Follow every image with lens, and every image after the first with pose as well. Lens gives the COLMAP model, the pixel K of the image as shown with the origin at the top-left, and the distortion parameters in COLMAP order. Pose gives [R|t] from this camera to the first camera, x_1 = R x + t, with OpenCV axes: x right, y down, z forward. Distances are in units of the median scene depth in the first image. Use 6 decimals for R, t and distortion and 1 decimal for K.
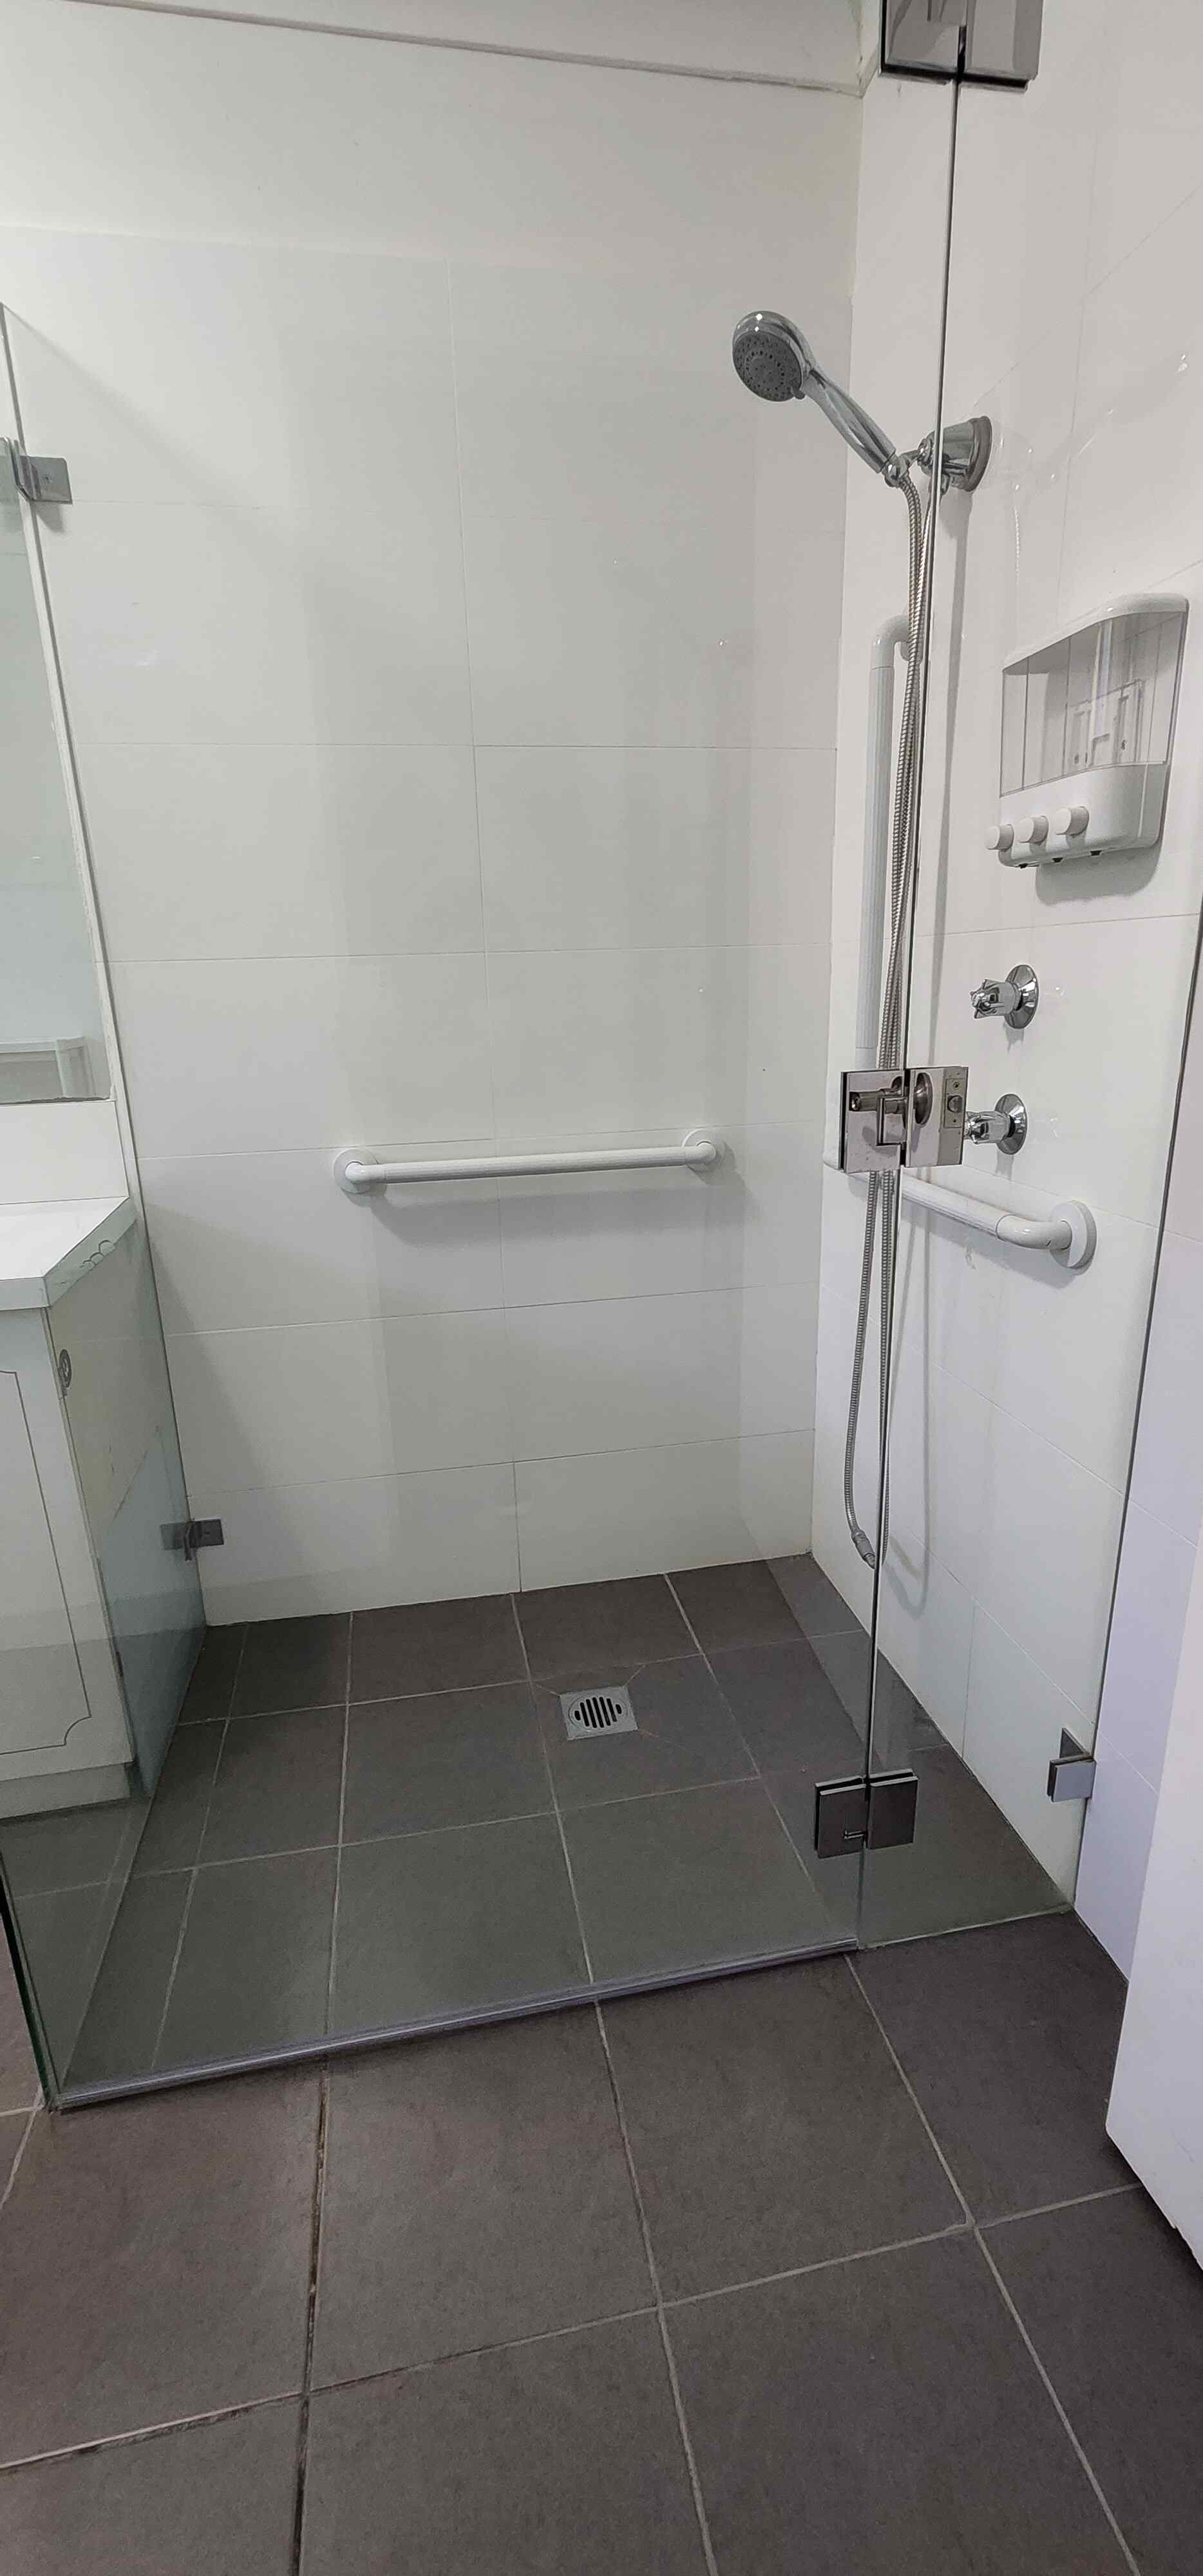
lens RADIAL K [[1048.1, 0, 601.5], [0, 1048.1, 1288.0], [0, 0, 1]] dist [0.000538, 0.000099]
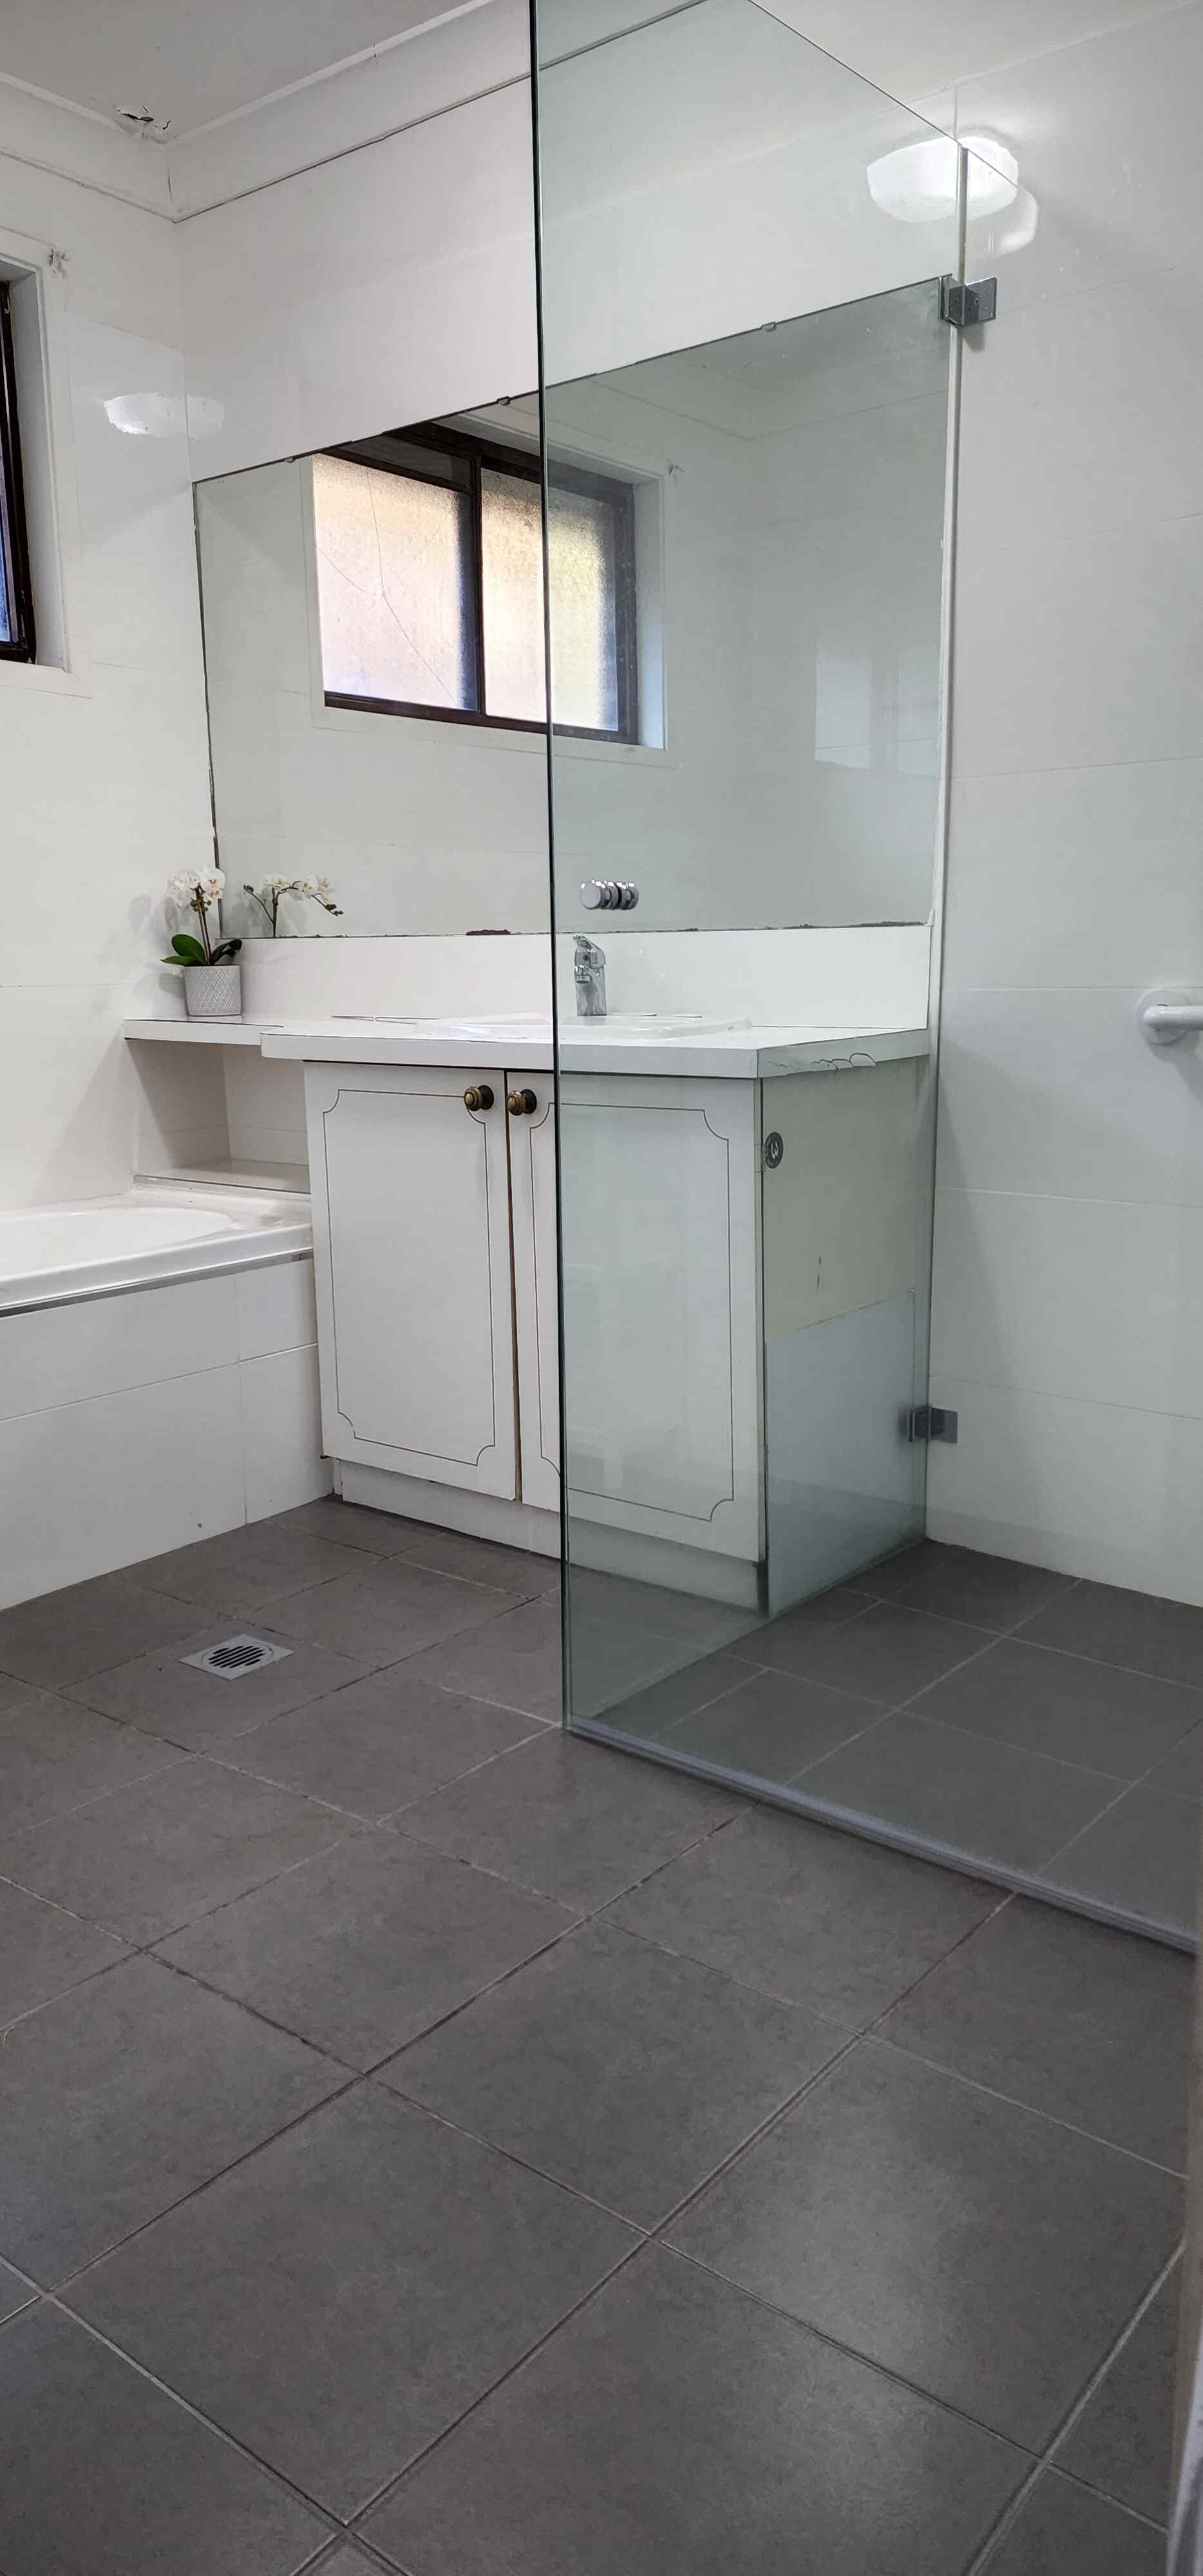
lens RADIAL K [[1716.5, 0, 601.5], [0, 1716.5, 1288.0], [0, 0, 1]] dist [0.043598, -0.047545]
pose [[0.642443, 0.156034, -0.750280, 0.574428], [-0.217128, 0.975994, 0.017055, 0.182575], [0.734930, 0.151950, 0.660900, -0.199867]]
